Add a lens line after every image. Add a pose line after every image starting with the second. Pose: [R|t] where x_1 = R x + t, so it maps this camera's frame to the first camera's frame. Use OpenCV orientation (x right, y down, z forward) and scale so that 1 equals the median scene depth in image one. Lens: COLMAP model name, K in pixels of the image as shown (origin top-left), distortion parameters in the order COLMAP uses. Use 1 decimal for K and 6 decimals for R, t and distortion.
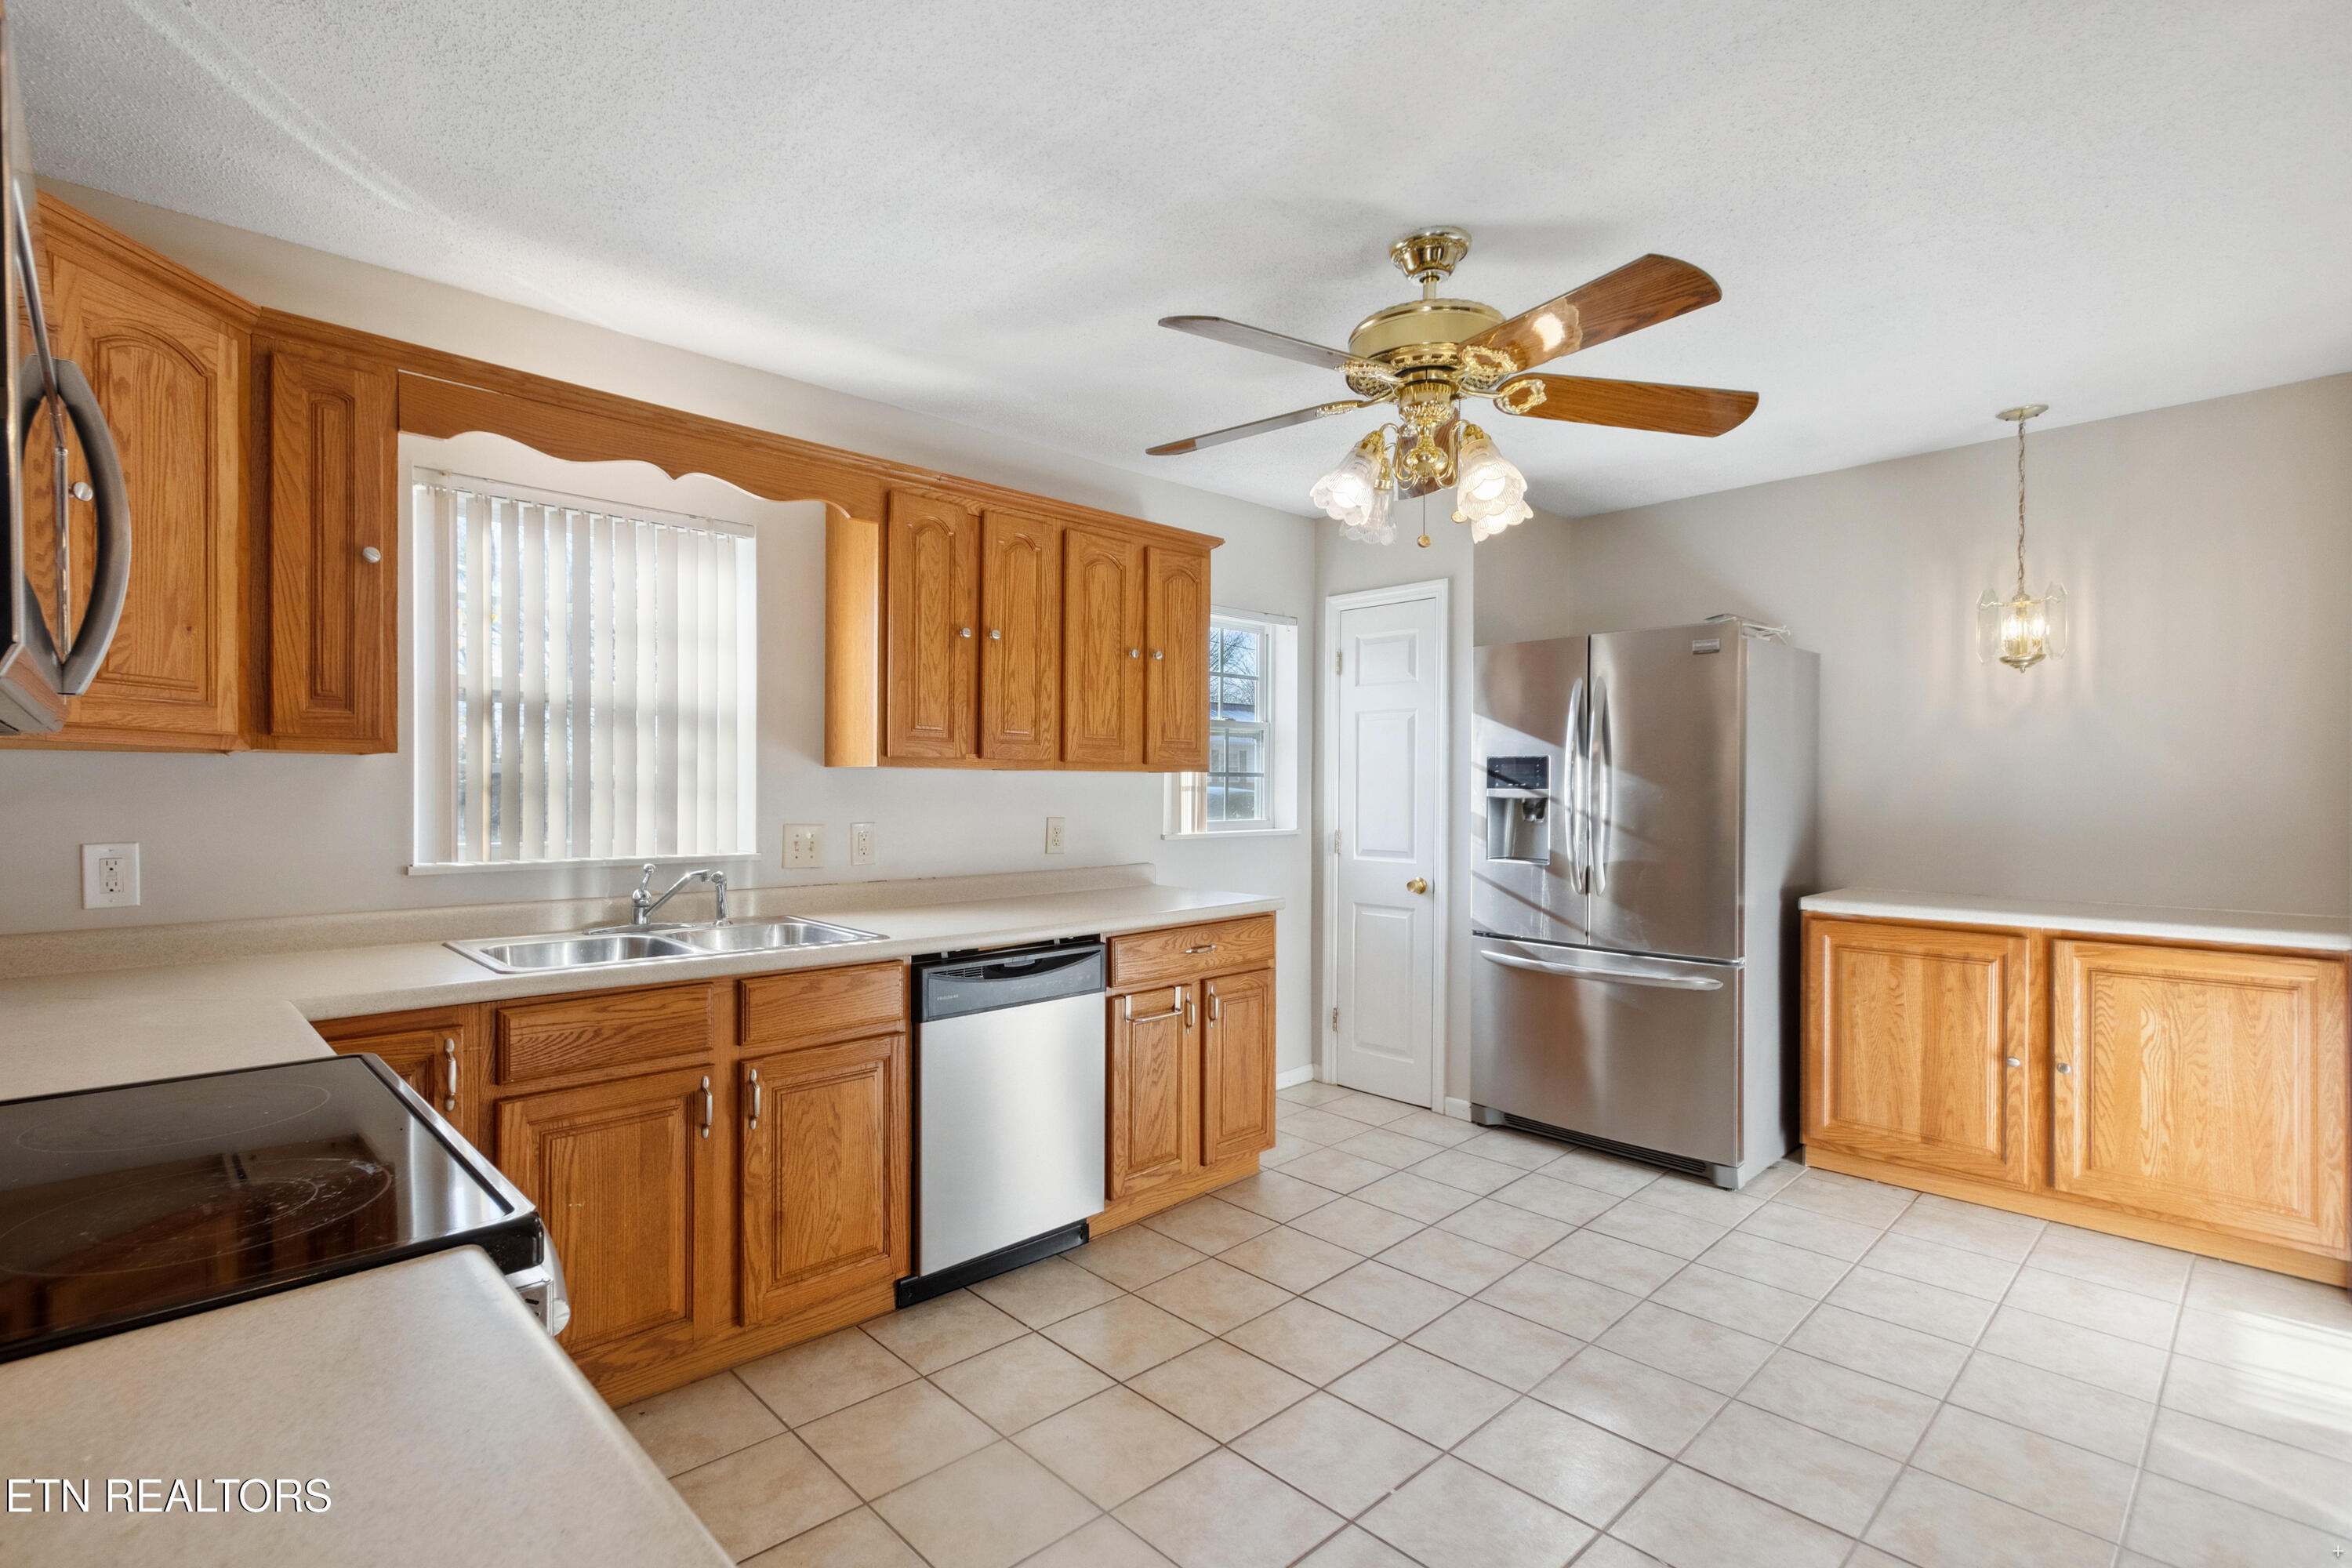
lens RADIAL K [[1075.0, 0, 1116.4], [0, 1075.0, 789.2], [0, 0, 1]] dist [-0.002423, -0.000951]
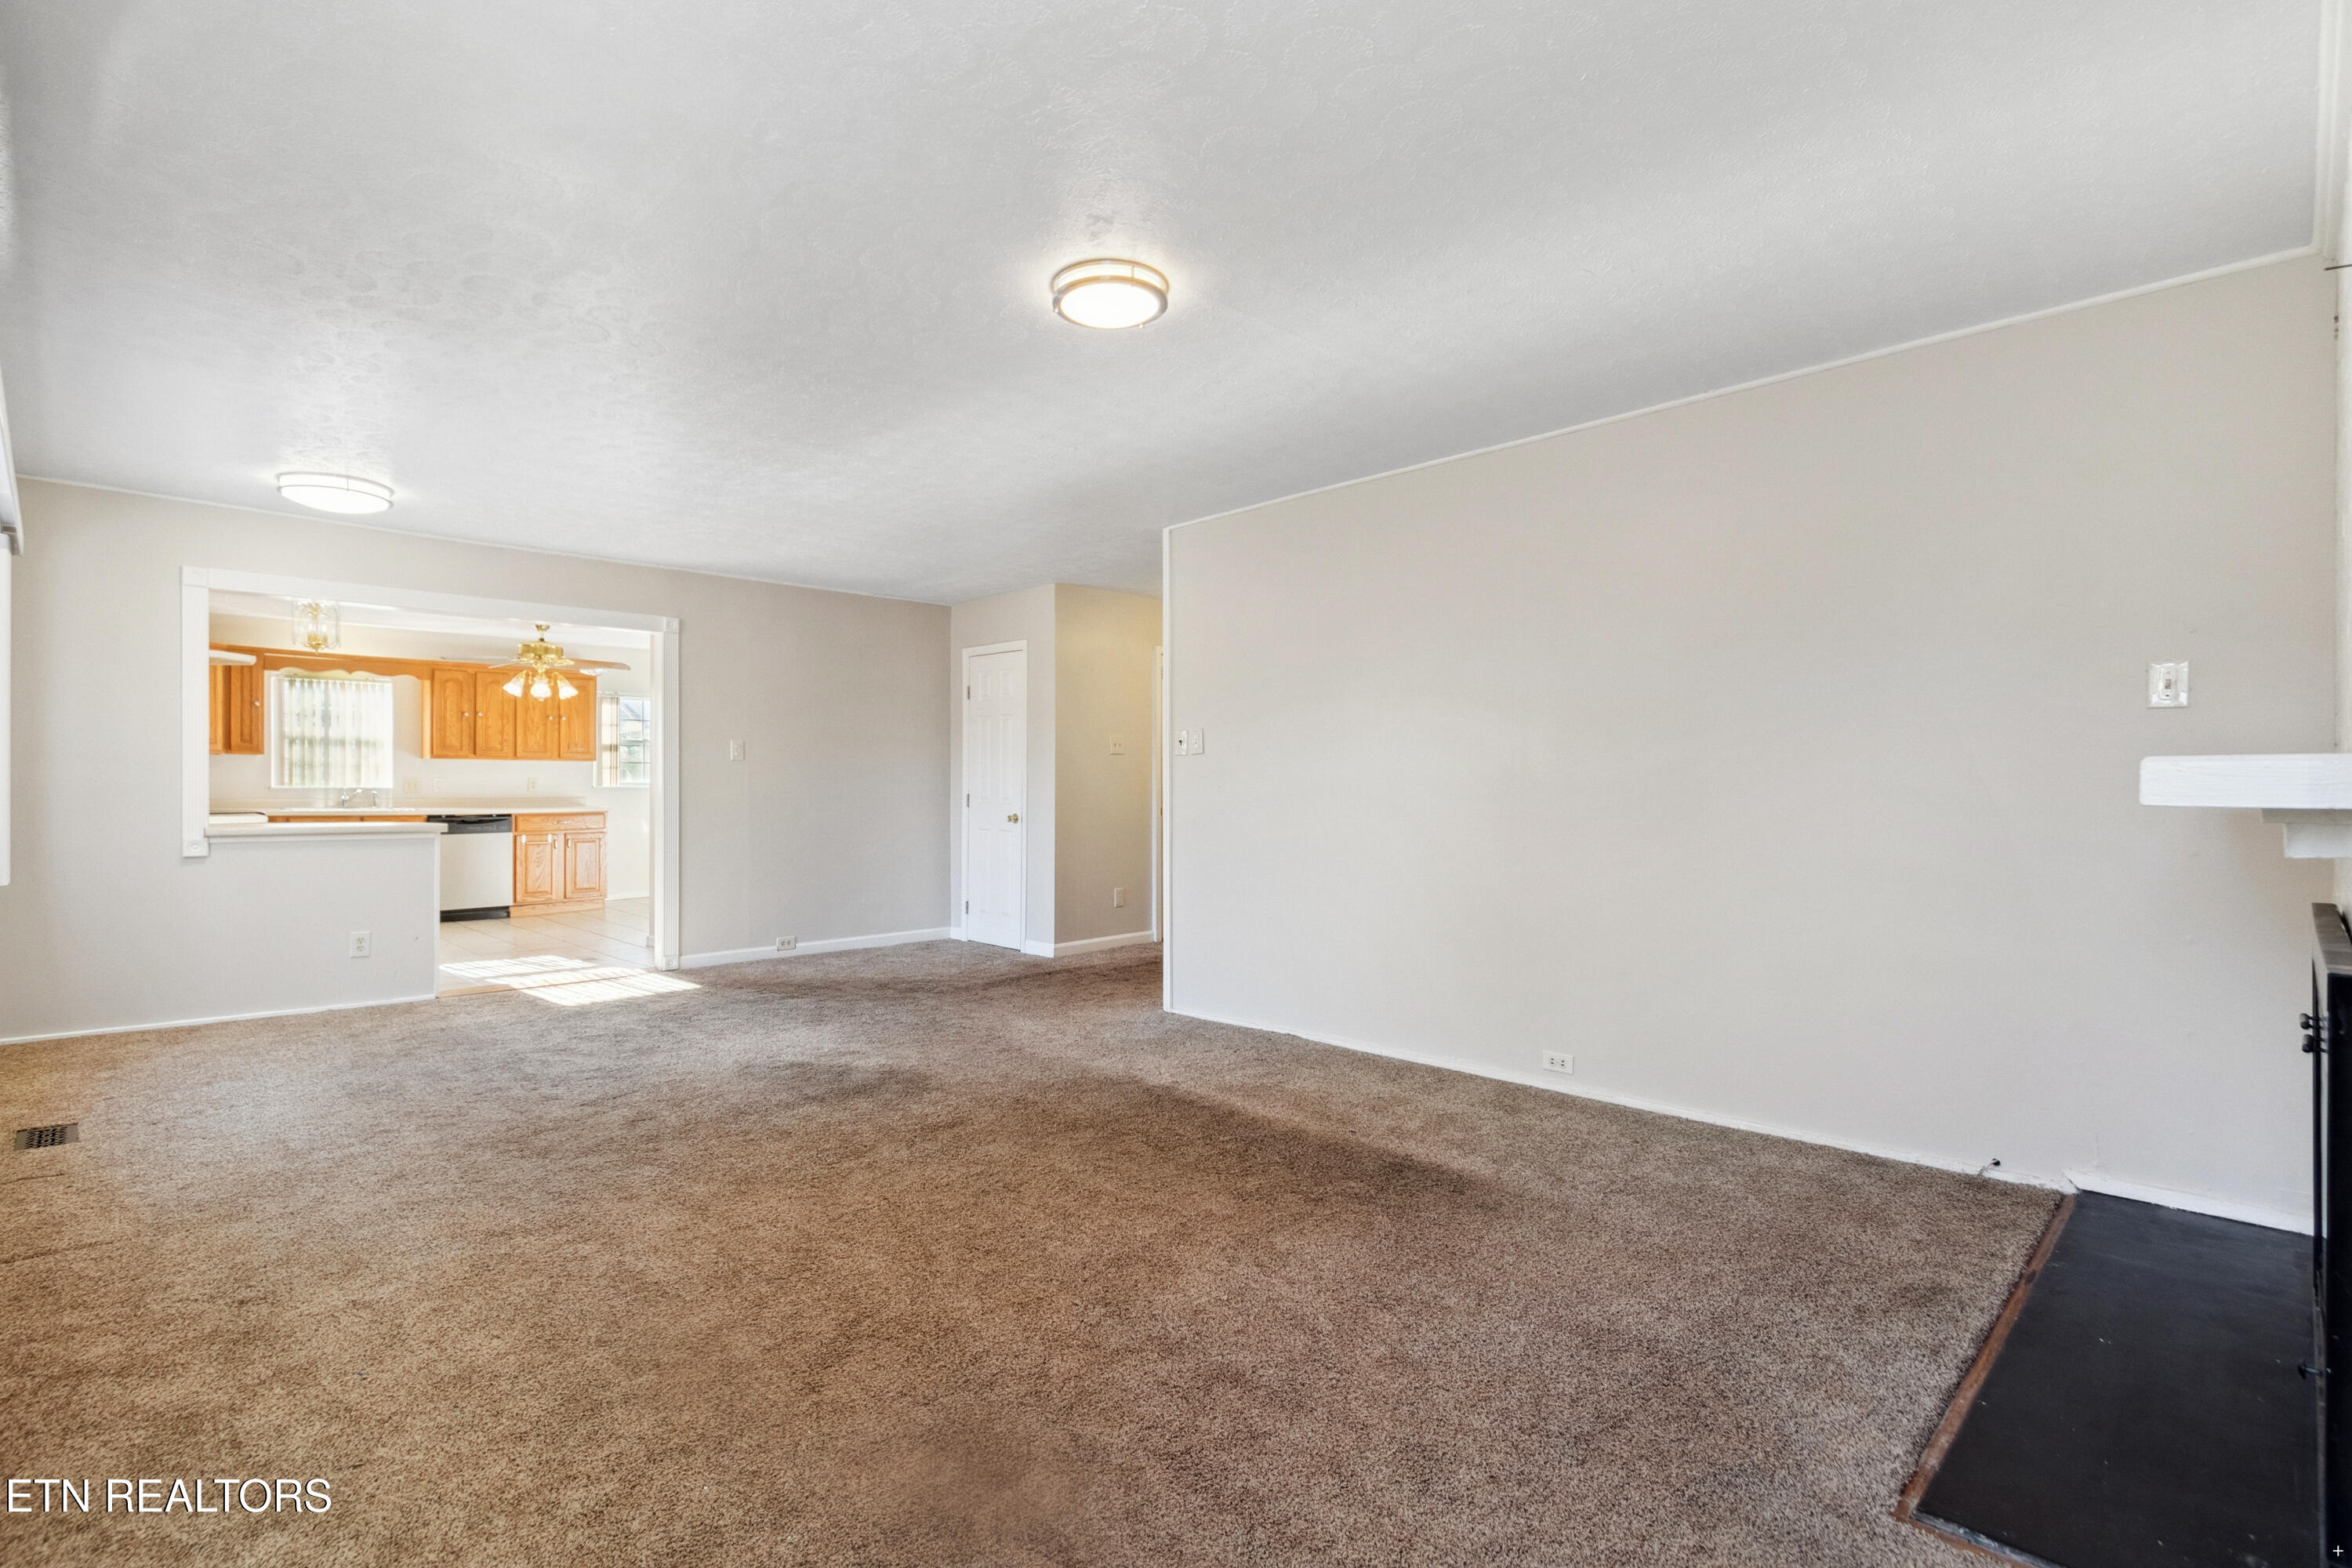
lens RADIAL K [[1075.0, 0, 1120.9], [0, 1075.0, 781.0], [0, 0, 1]] dist [-0.002423, -0.000951]
pose [[0.999956, -0.001280, 0.009257, 1.835283], [0.001283, 0.999999, -0.000294, 0.049643], [-0.009257, 0.000306, 0.999957, -2.226510]]
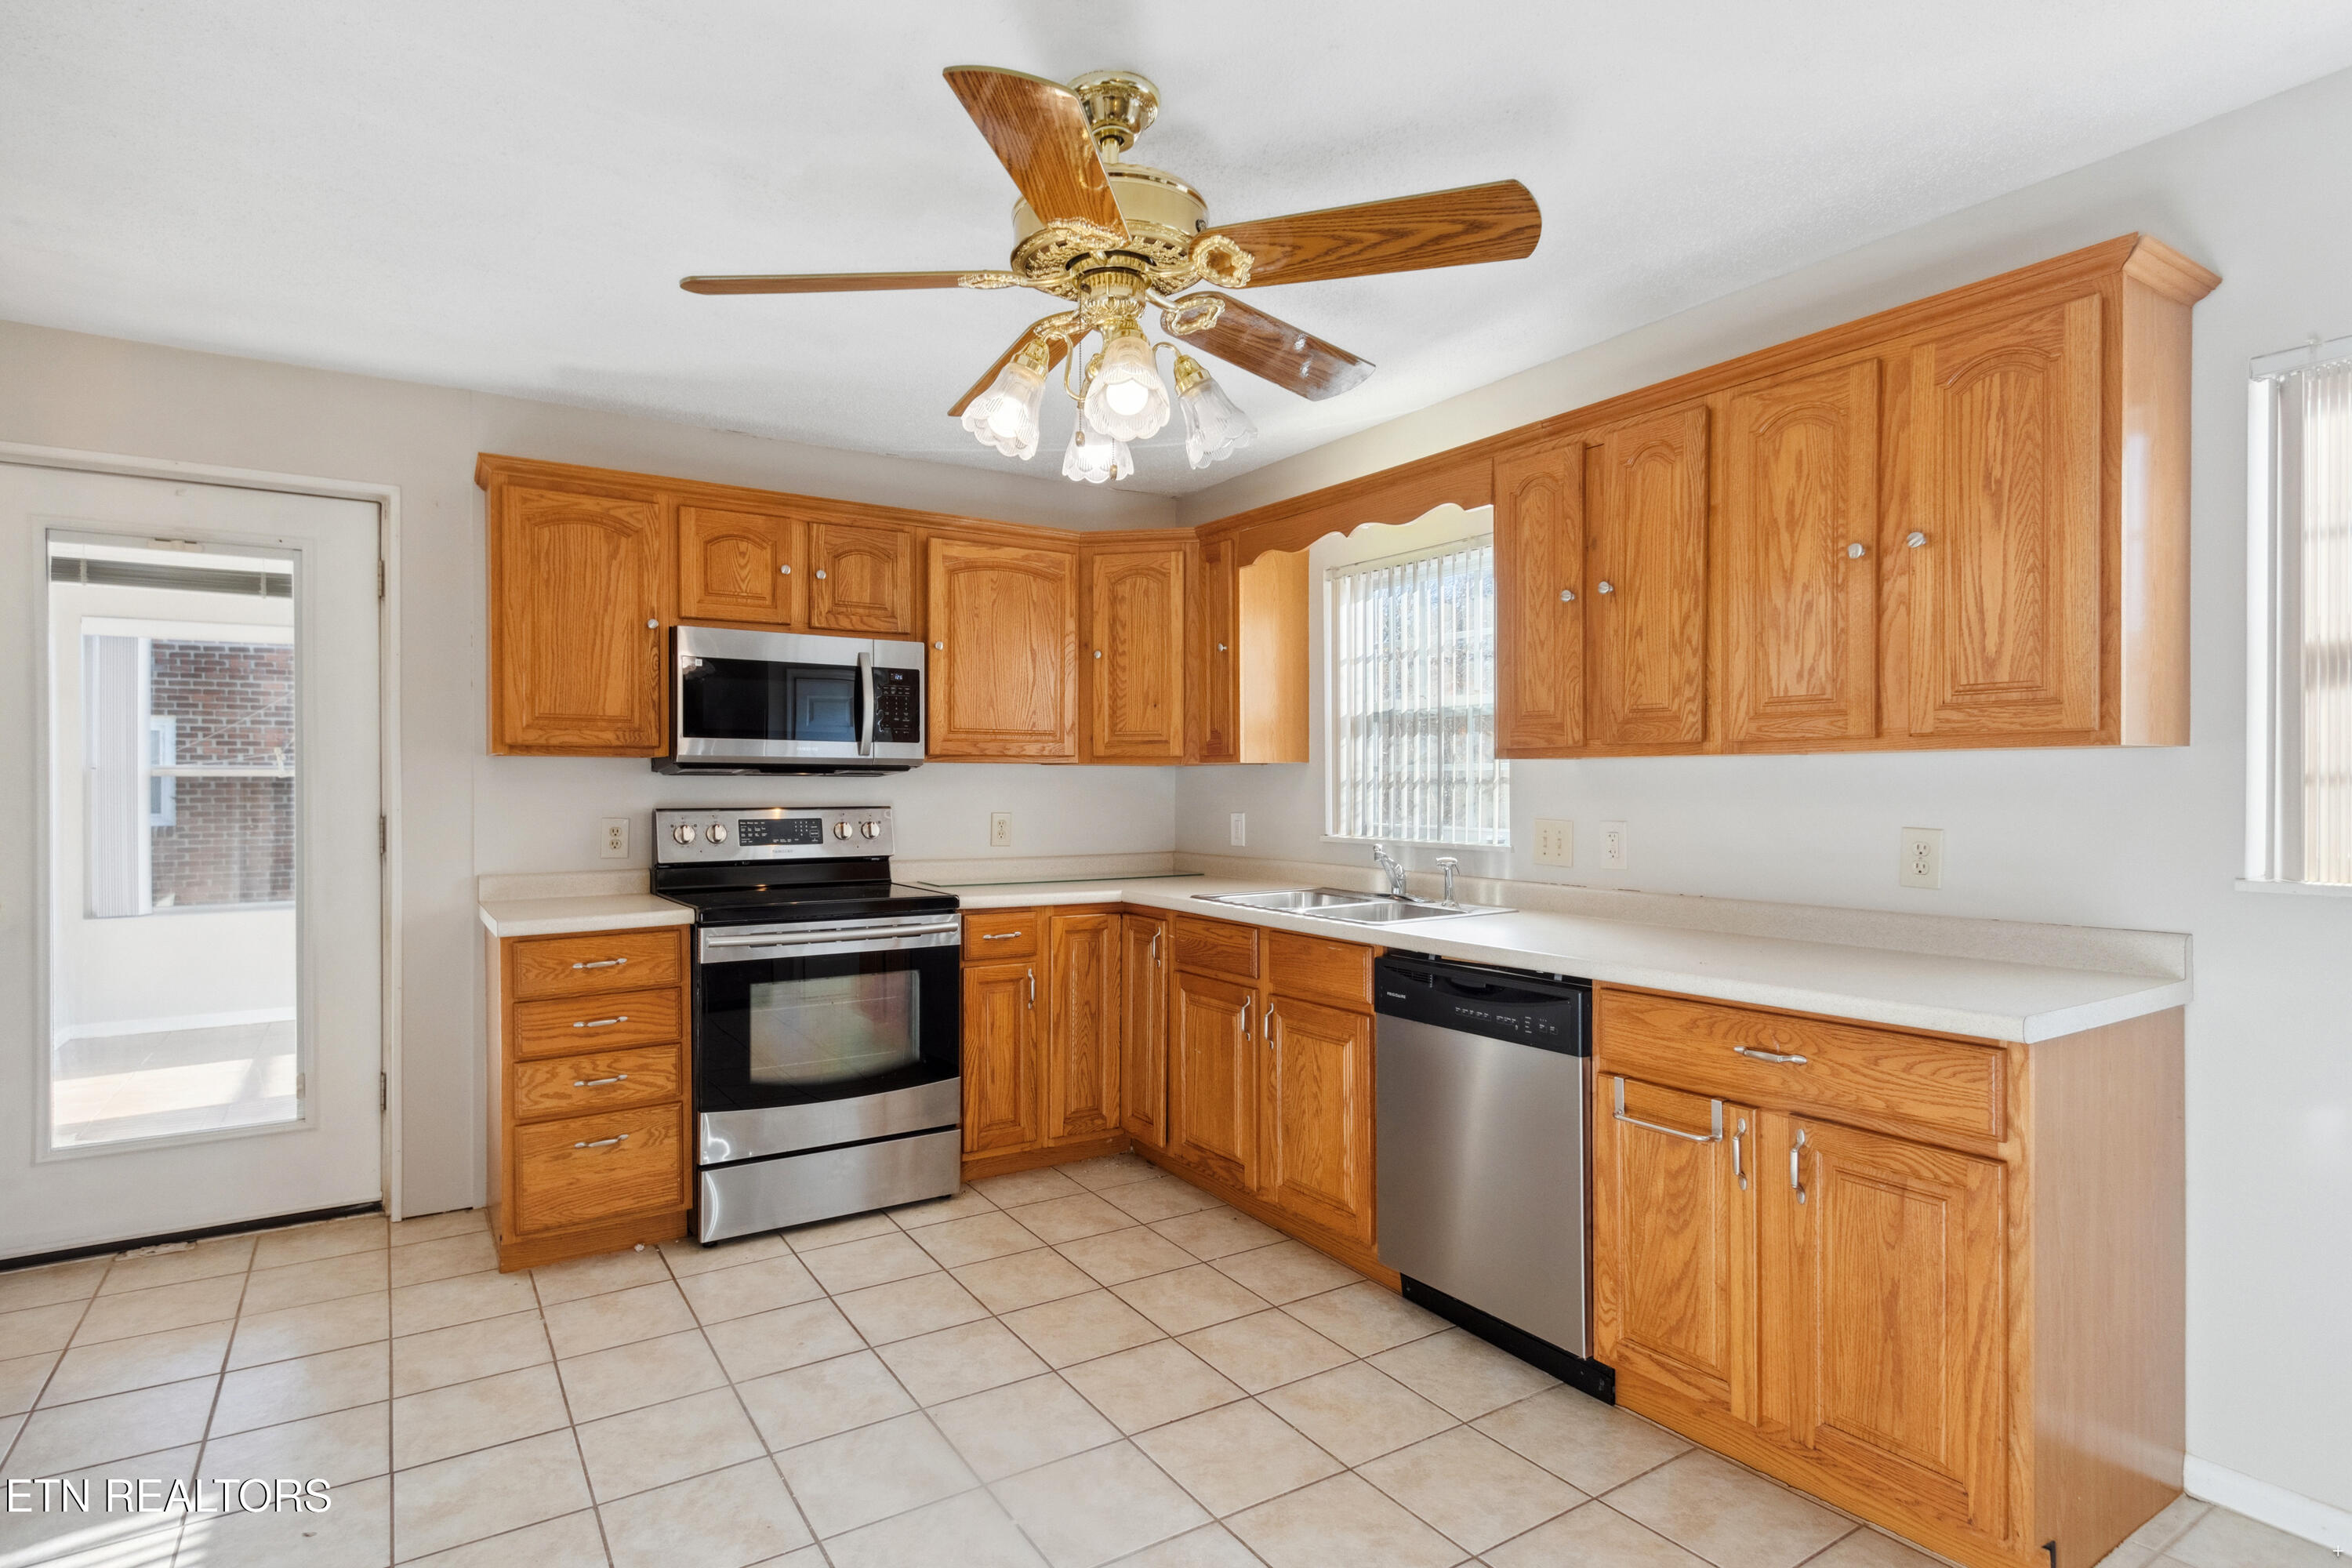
lens RADIAL K [[1192.5, 0, 1182.8], [0, 1192.5, 794.4], [0, 0, 1]] dist [0.005372, 0.000242]
pose [[-0.149817, 0.007650, -0.988684, 0.911374], [0.003943, 0.999967, 0.007140, 0.001053], [0.988706, -0.002829, -0.149842, 0.933277]]
